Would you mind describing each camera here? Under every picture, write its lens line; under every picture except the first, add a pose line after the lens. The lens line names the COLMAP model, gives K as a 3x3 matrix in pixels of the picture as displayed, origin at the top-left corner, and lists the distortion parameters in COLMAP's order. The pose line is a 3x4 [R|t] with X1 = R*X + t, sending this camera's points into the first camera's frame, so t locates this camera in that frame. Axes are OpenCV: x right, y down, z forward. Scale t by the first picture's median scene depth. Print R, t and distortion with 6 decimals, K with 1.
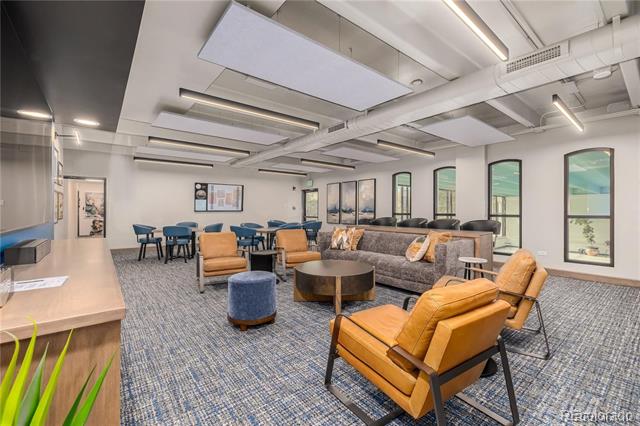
lens RADIAL K [[274.1, 0, 319.4], [0, 274.1, 211.8], [0, 0, 1]] dist [0.003882, 0.000348]
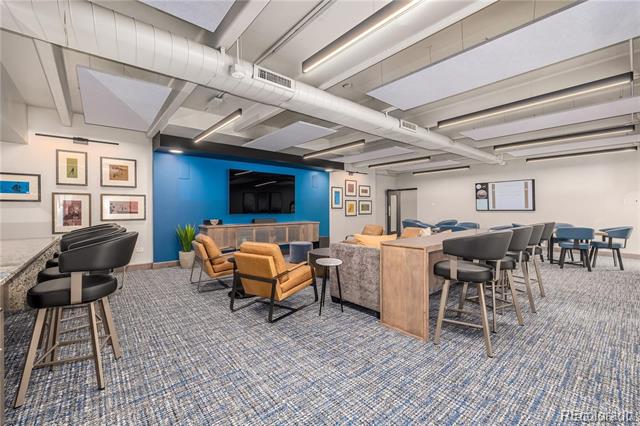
lens RADIAL K [[274.1, 0, 318.9], [0, 274.1, 209.5], [0, 0, 1]] dist [0.003882, 0.000348]
pose [[0.017679, -0.004254, -0.999835, 0.589023], [-0.001904, 0.999989, -0.004289, -0.000056], [0.999842, 0.001979, 0.017670, 0.368492]]
